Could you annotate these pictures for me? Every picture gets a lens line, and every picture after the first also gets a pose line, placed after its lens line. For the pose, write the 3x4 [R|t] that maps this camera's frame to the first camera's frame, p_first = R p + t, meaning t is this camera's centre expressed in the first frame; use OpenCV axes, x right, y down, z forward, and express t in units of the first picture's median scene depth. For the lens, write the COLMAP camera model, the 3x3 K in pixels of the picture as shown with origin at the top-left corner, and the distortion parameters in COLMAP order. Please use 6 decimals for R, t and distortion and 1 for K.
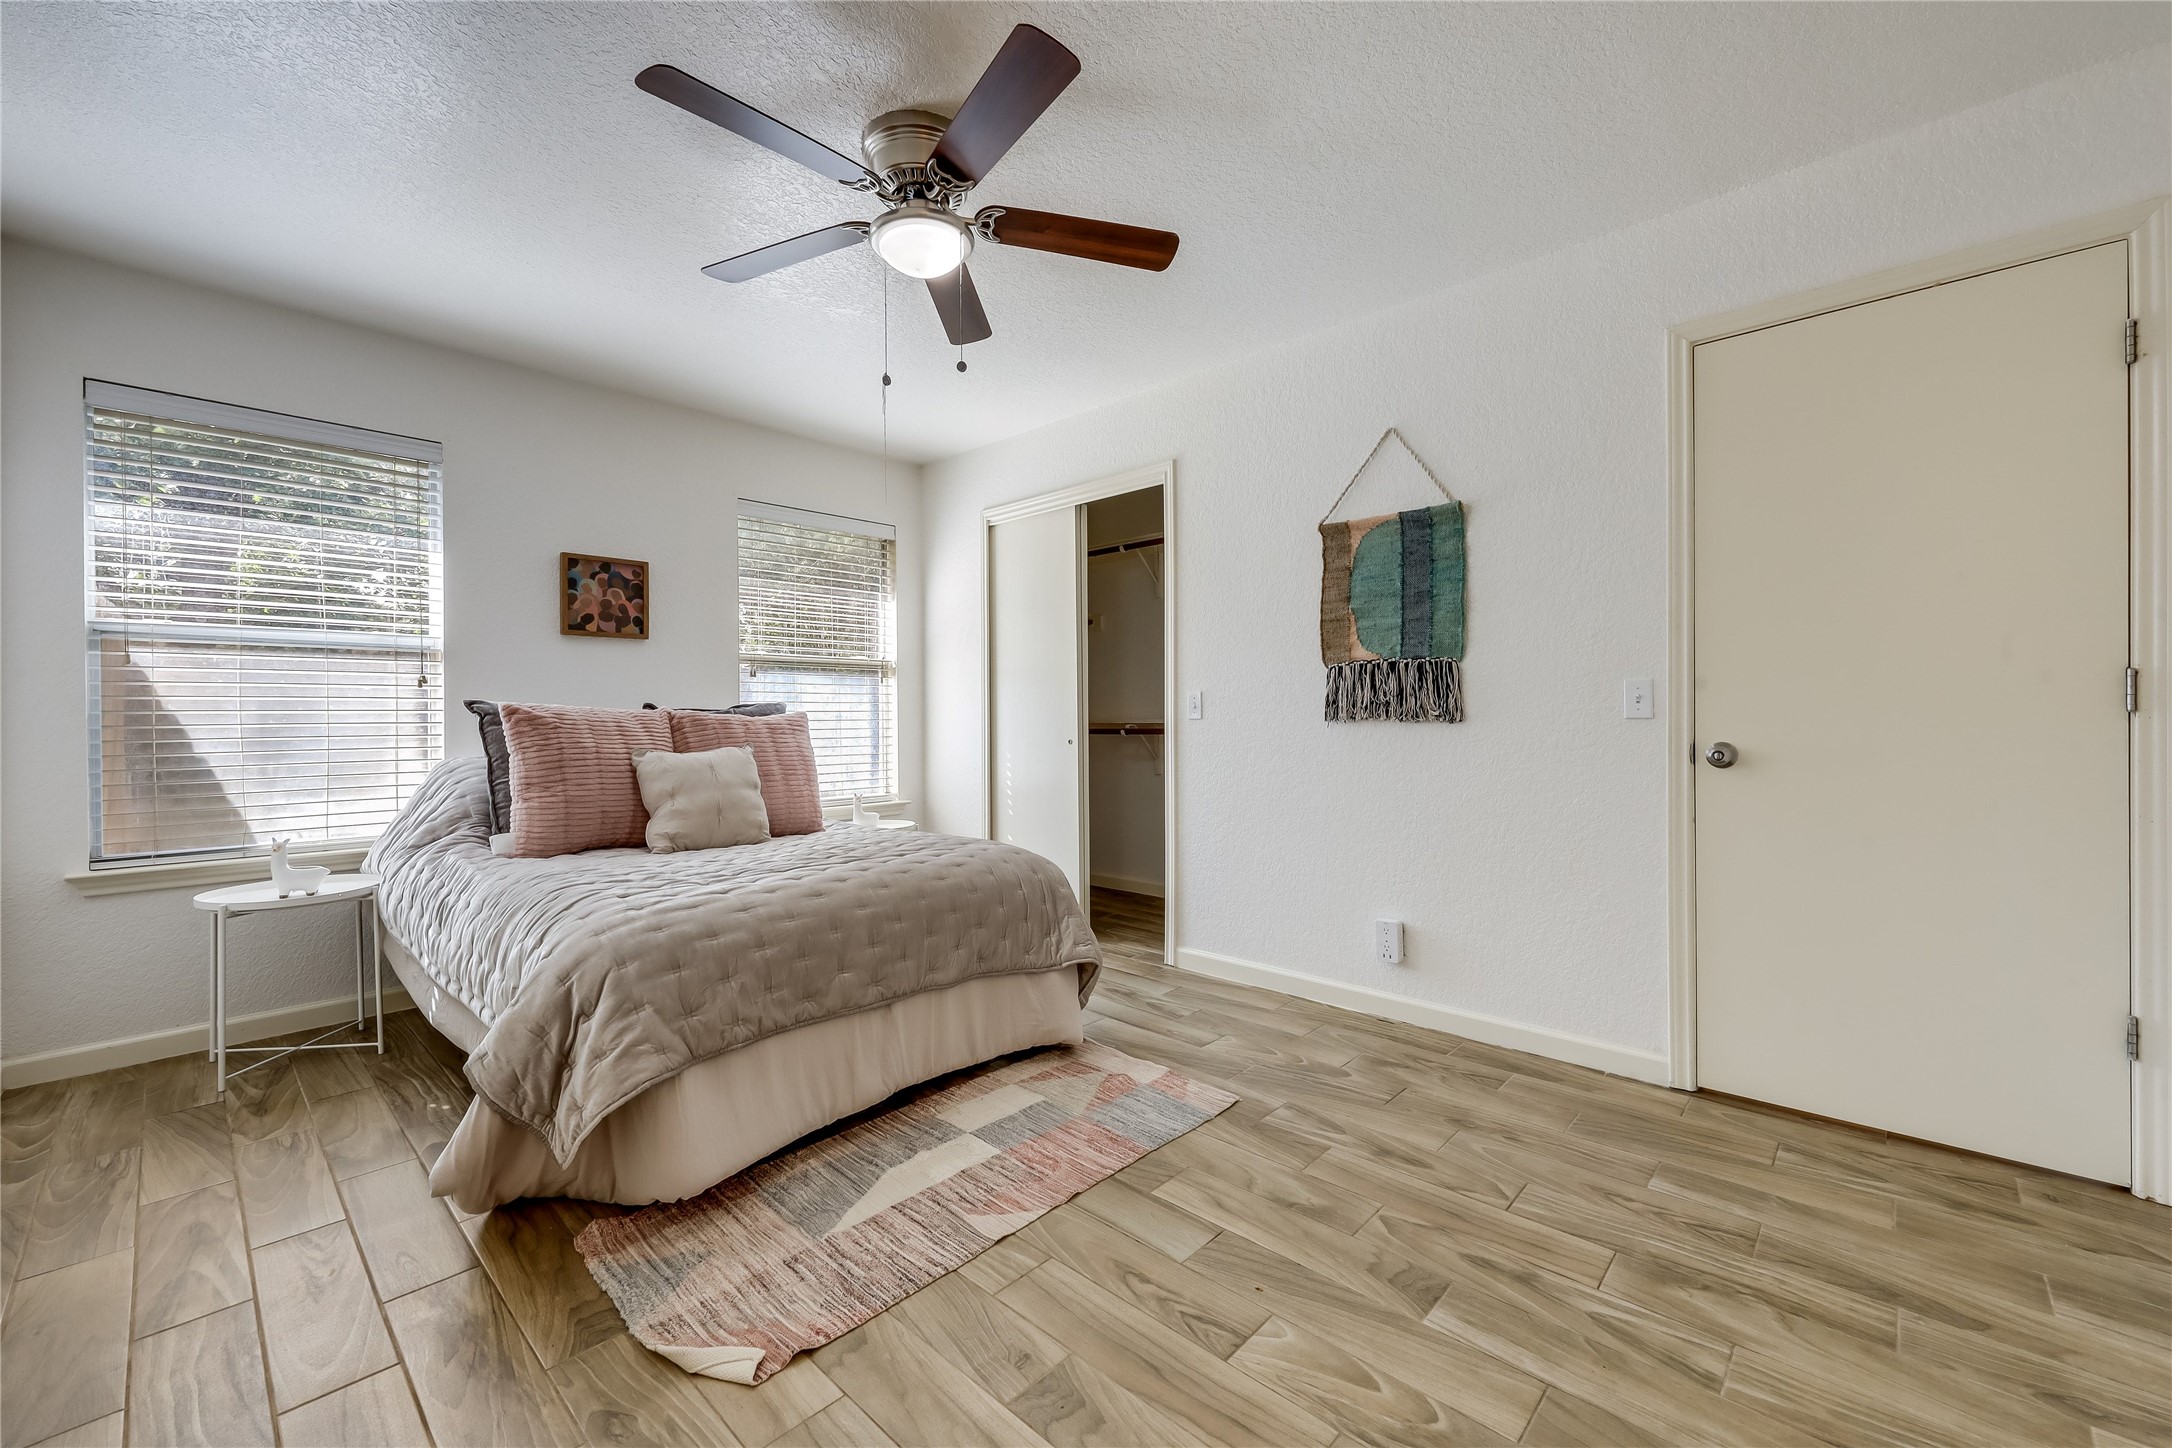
lens RADIAL K [[865.9, 0, 1086.0], [0, 865.9, 724.0], [0, 0, 1]] dist [0.002221, 0.000264]
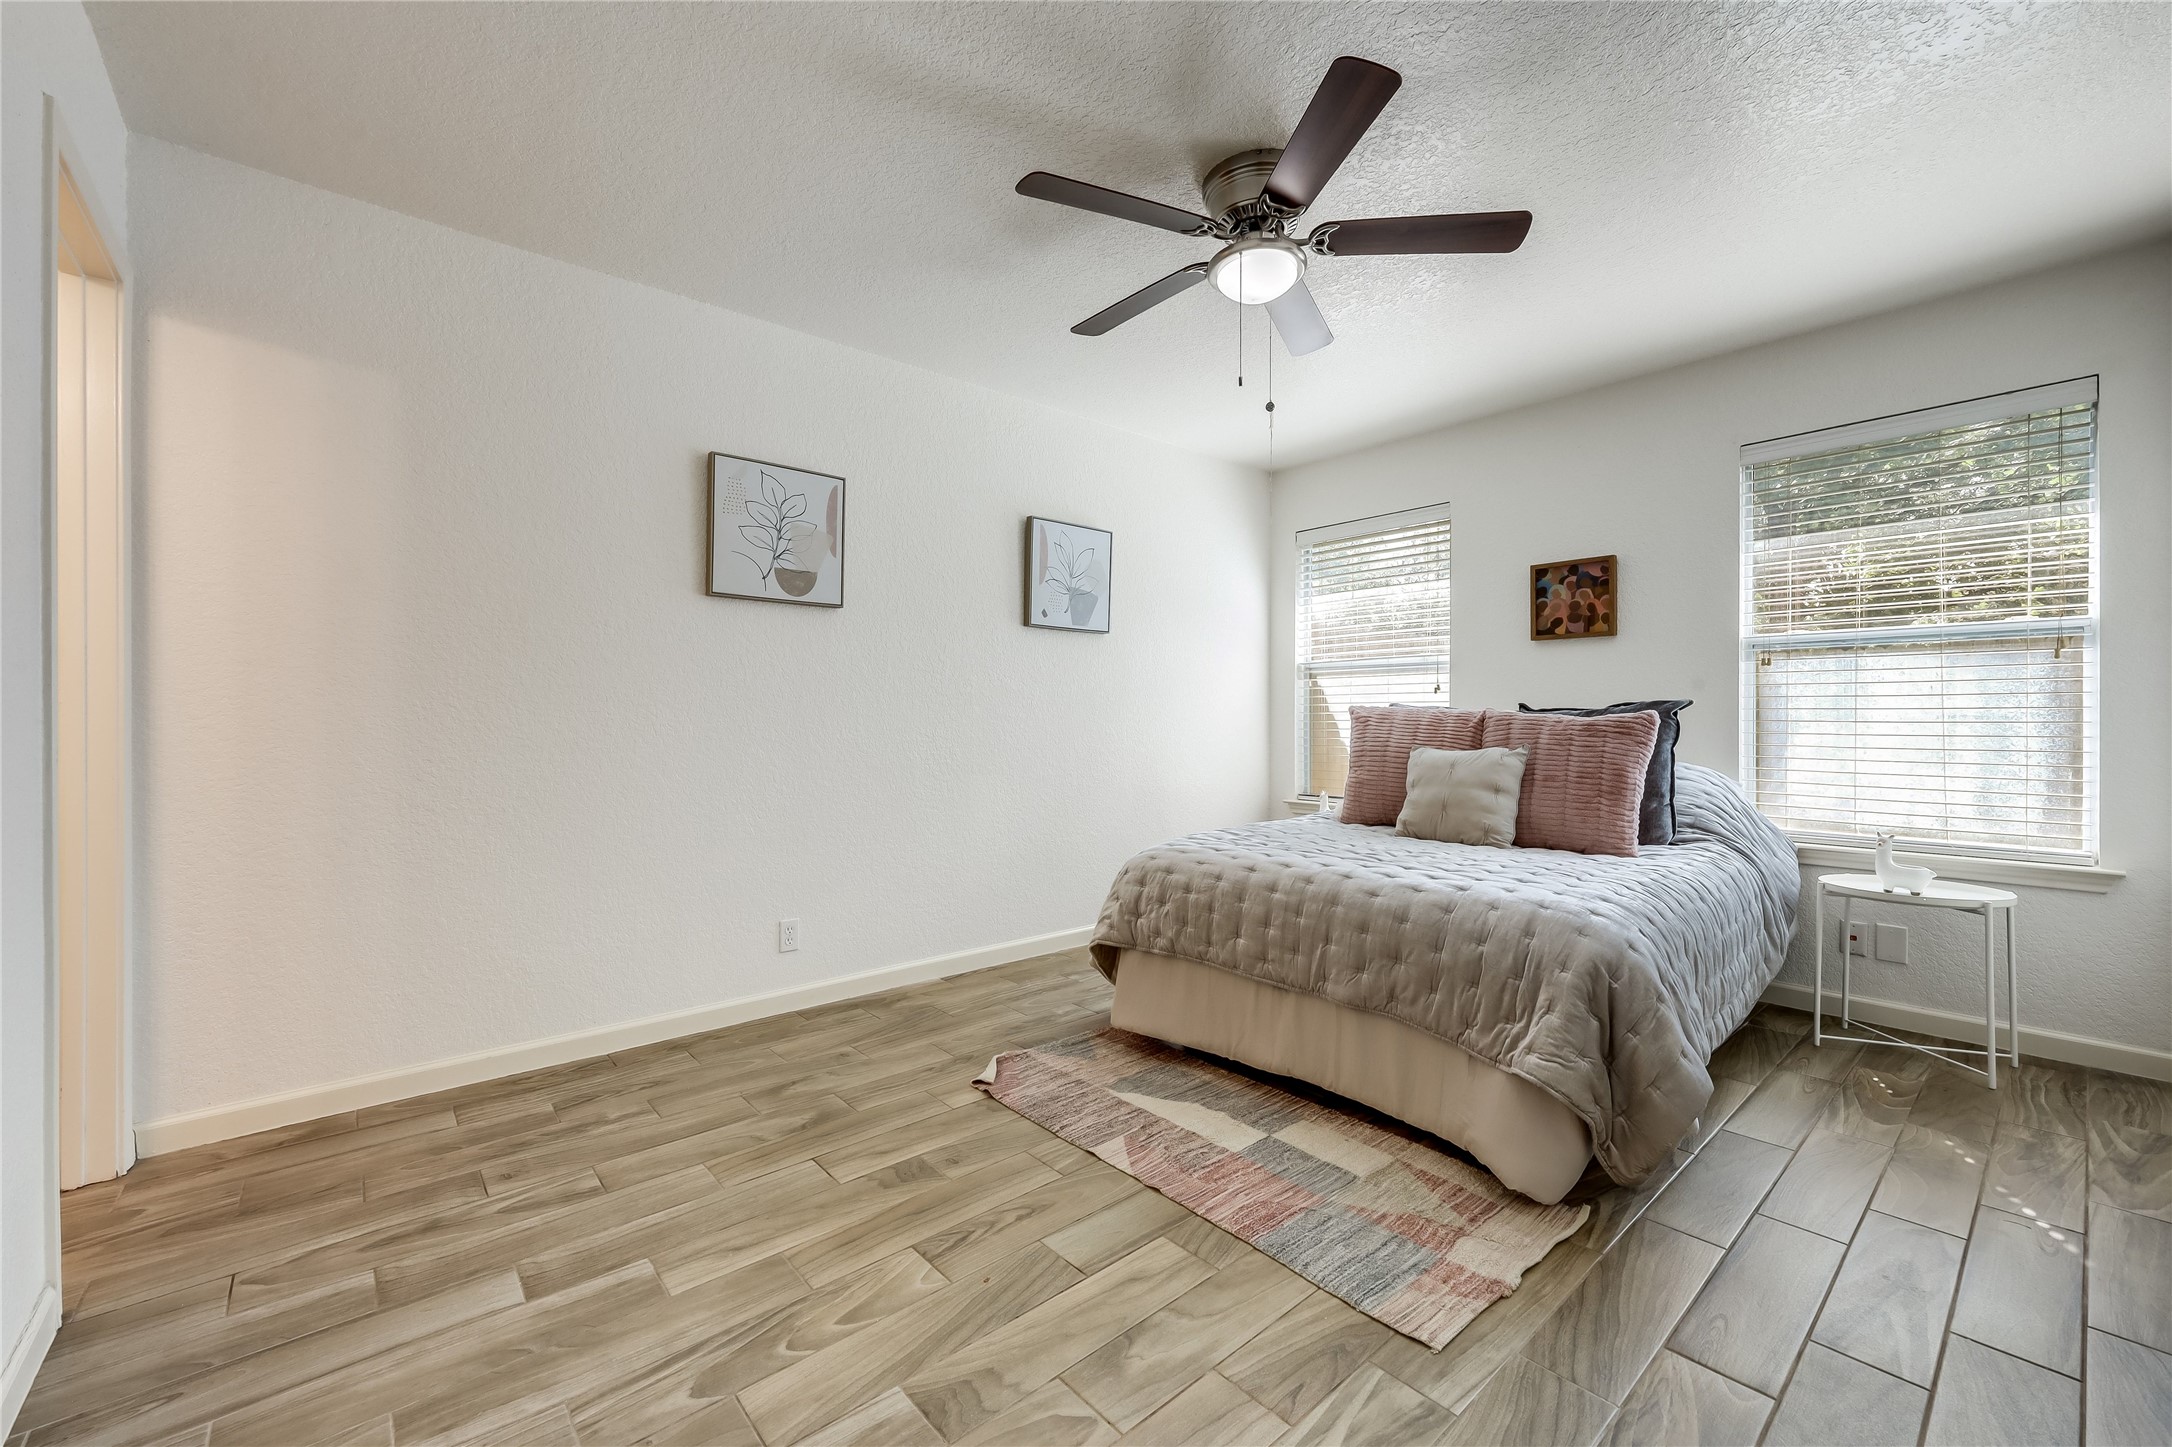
lens RADIAL K [[865.9, 0, 1086.0], [0, 865.9, 723.5], [0, 0, 1]] dist [0.002221, 0.000264]
pose [[-0.099629, 0.013860, -0.994928, 0.781016], [-0.006161, 0.999875, 0.014545, -0.015957], [0.995006, 0.007579, -0.099531, 0.788848]]
